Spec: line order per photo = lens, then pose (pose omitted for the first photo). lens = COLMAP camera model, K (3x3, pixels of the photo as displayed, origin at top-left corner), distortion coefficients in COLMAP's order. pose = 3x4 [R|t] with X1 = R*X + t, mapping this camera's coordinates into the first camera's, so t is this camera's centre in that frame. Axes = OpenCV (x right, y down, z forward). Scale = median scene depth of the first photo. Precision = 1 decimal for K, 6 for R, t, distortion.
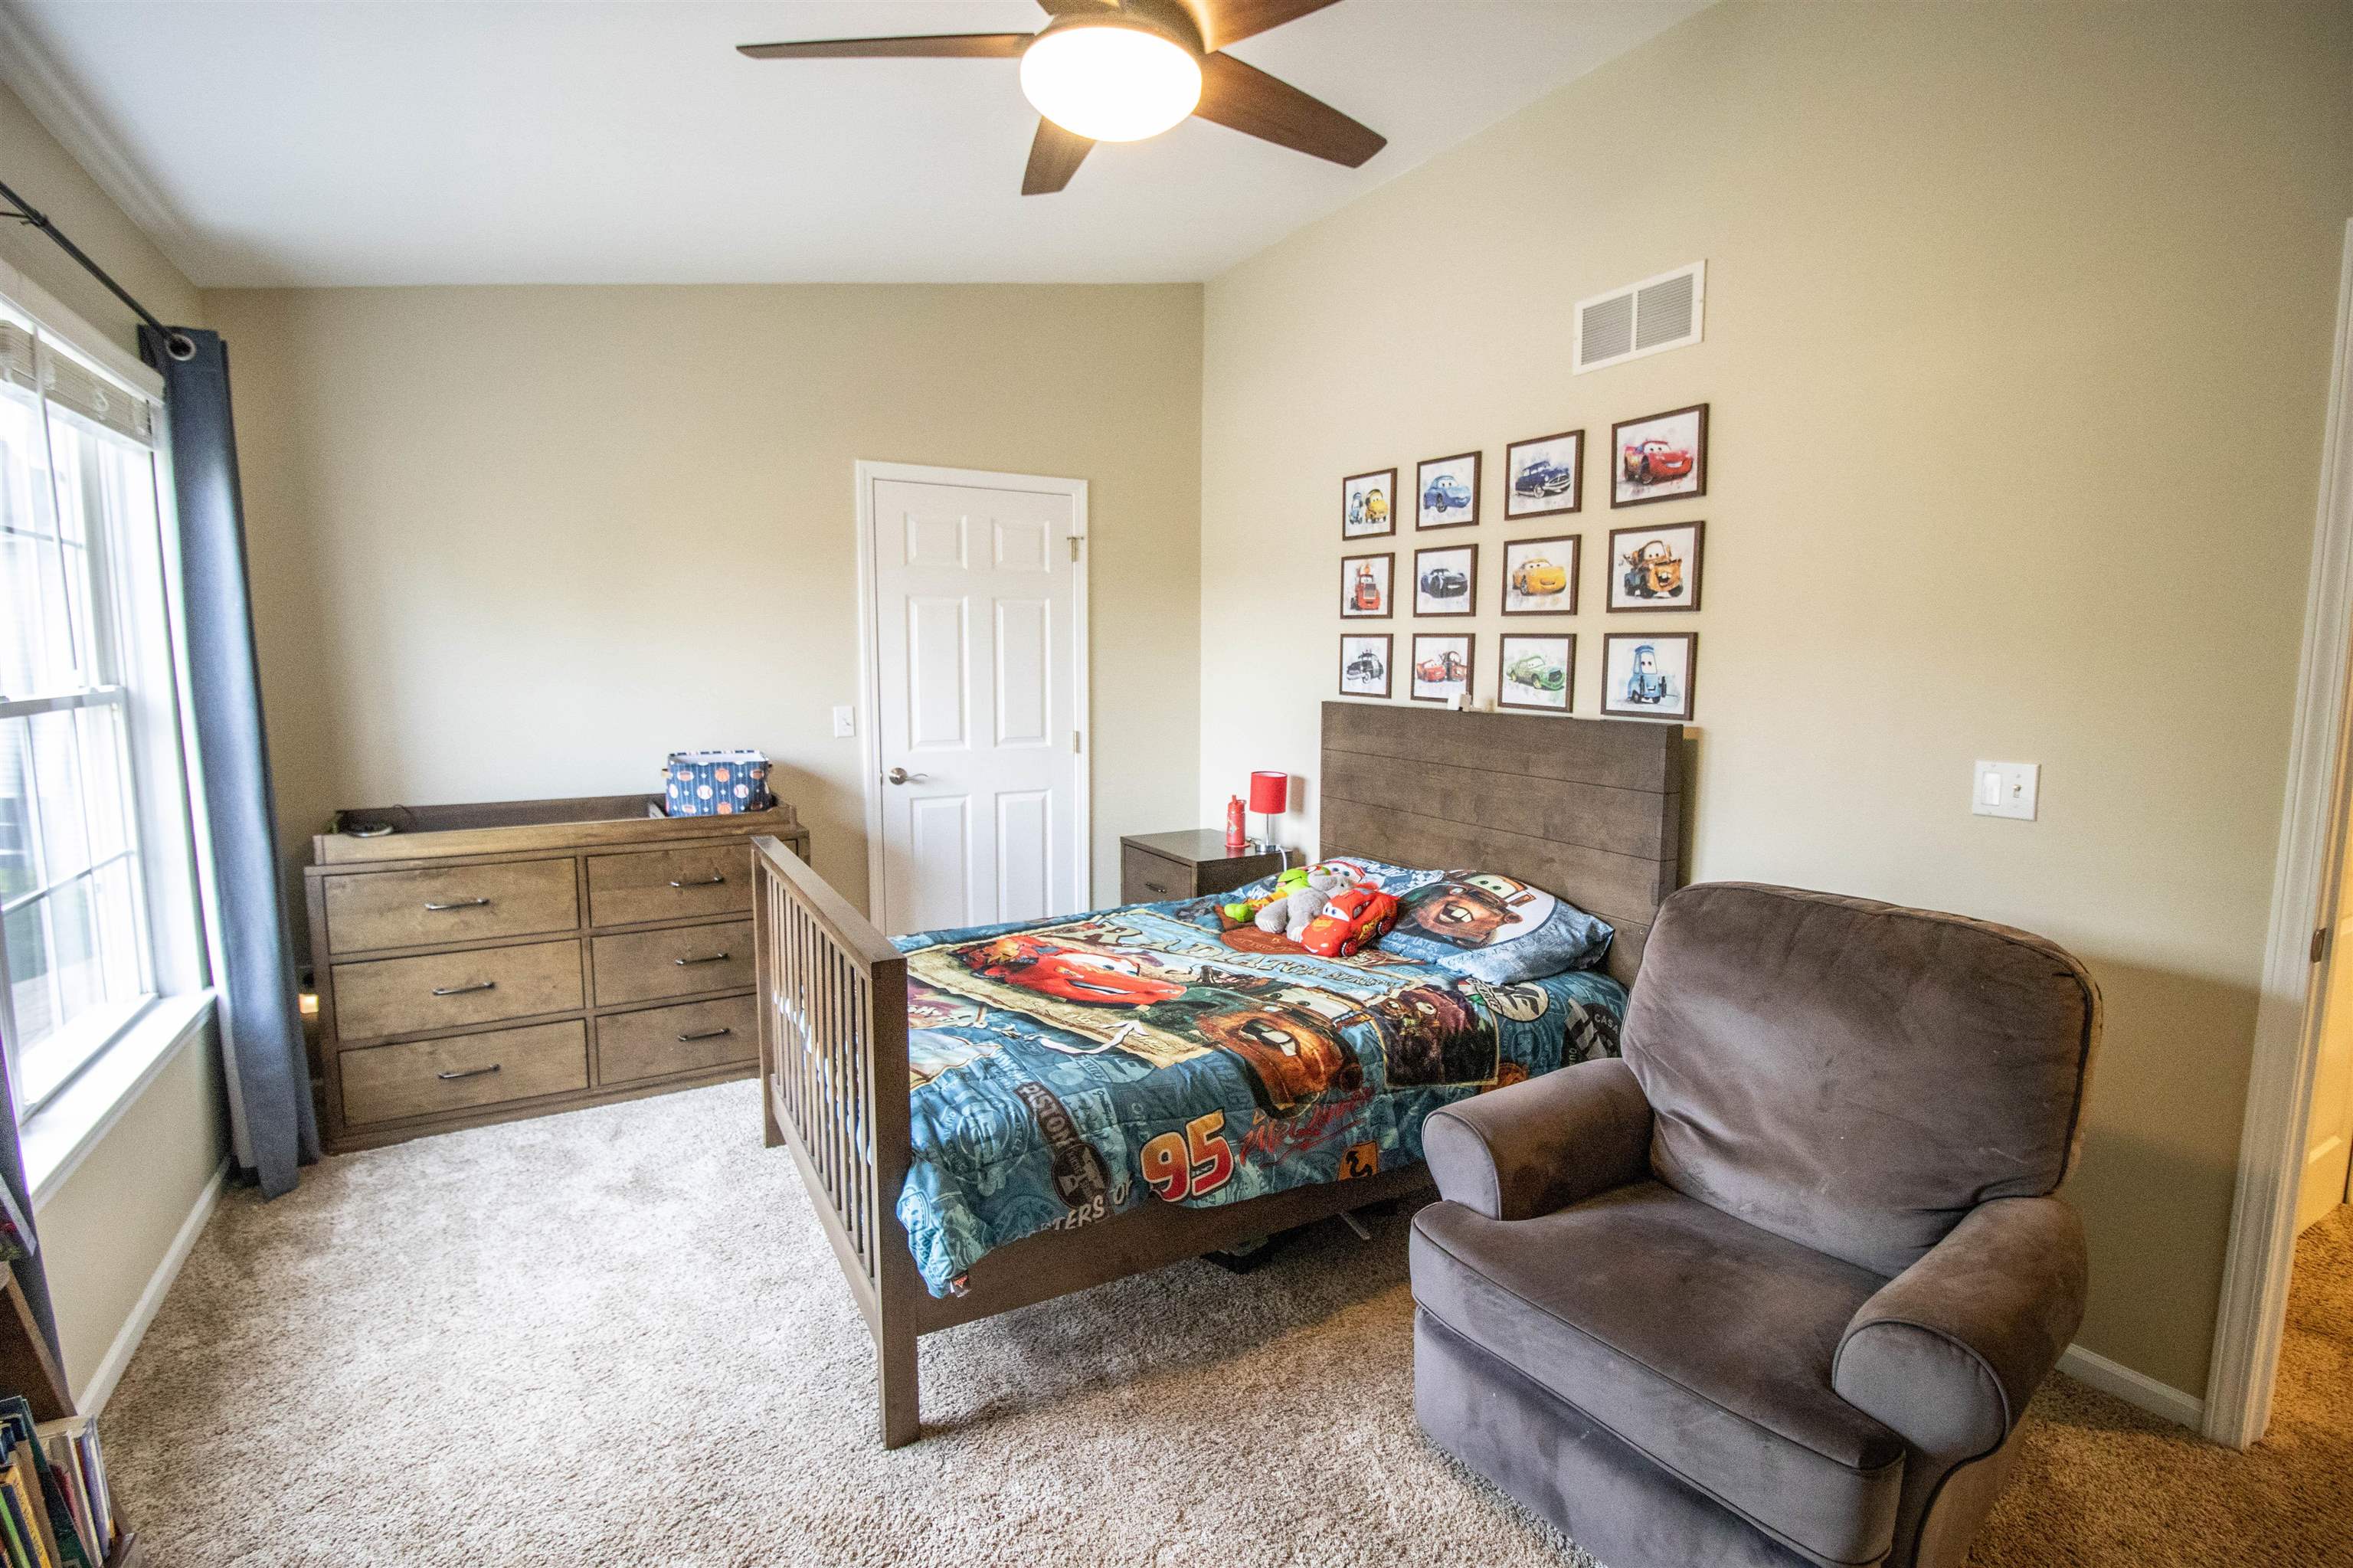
lens RADIAL K [[1132.3, 0, 1185.4], [0, 1132.3, 784.4], [0, 0, 1]] dist [-0.003344, -0.004101]
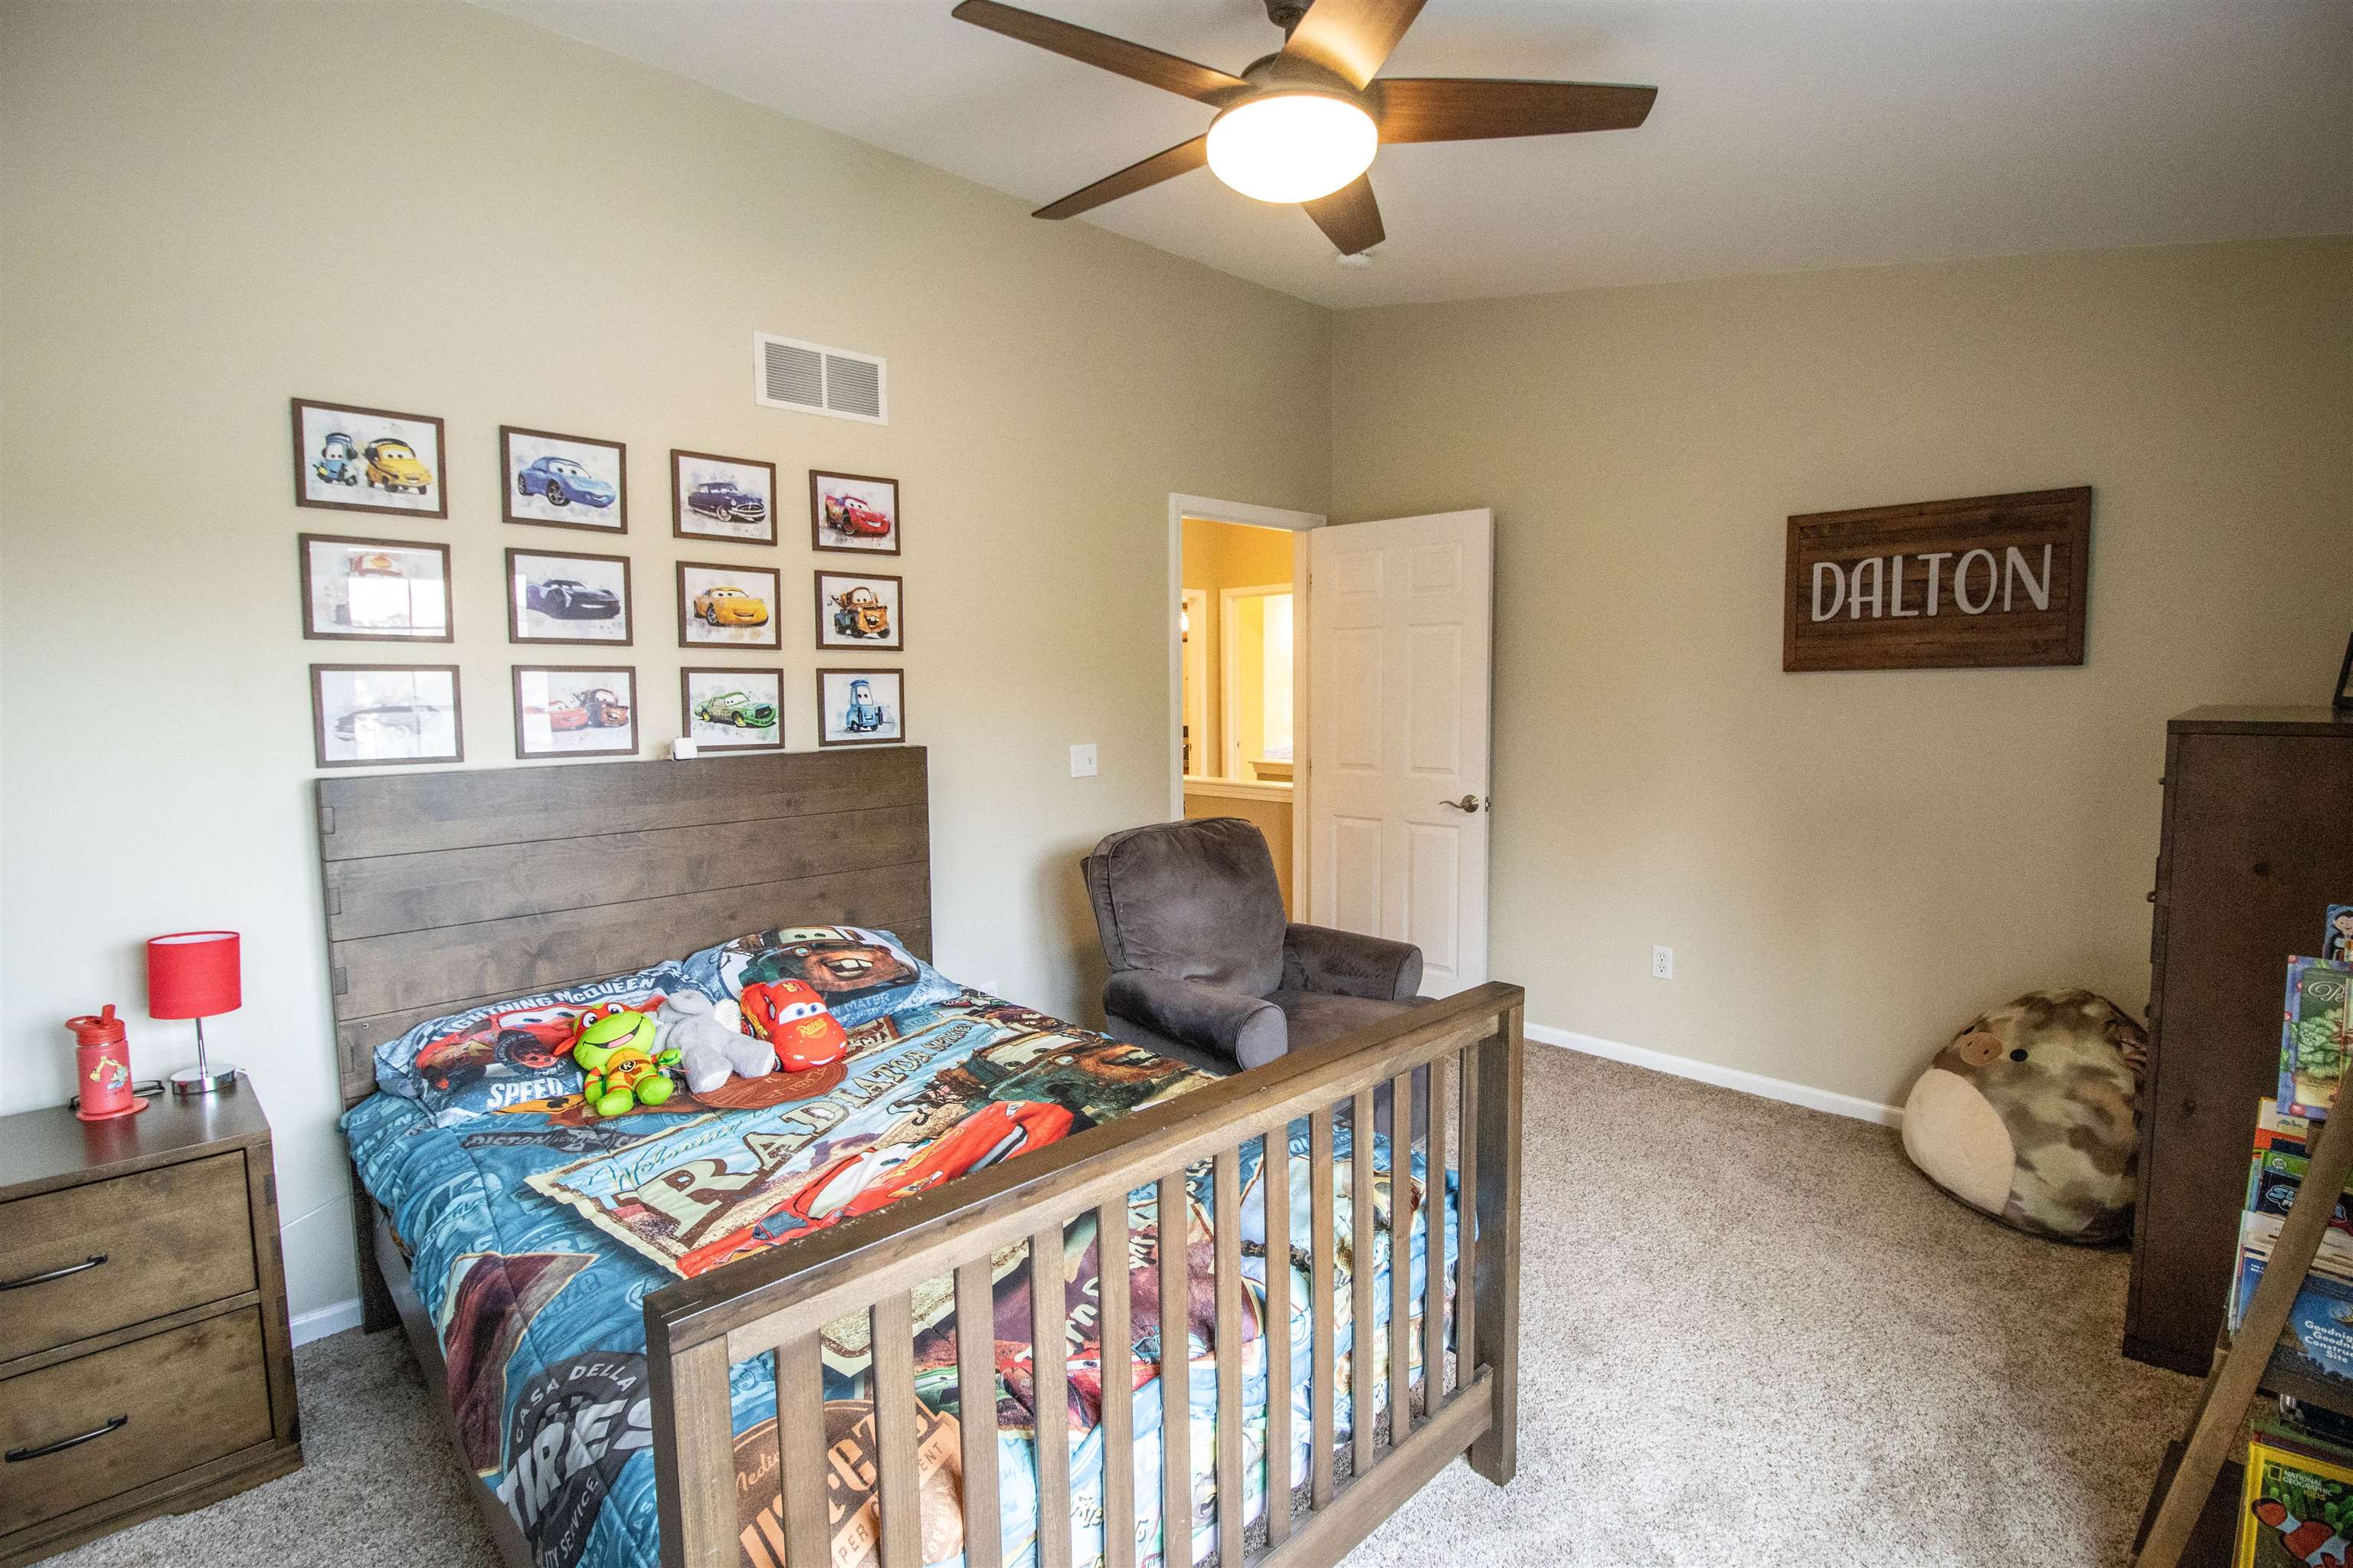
lens RADIAL K [[1132.3, 0, 1184.5], [0, 1132.3, 780.4], [0, 0, 1]] dist [-0.003344, -0.004101]
pose [[-0.279009, -0.091451, 0.955924, -0.736403], [0.118206, 0.984614, 0.128697, -0.127318], [-0.952986, 0.148903, -0.263906, 0.975721]]
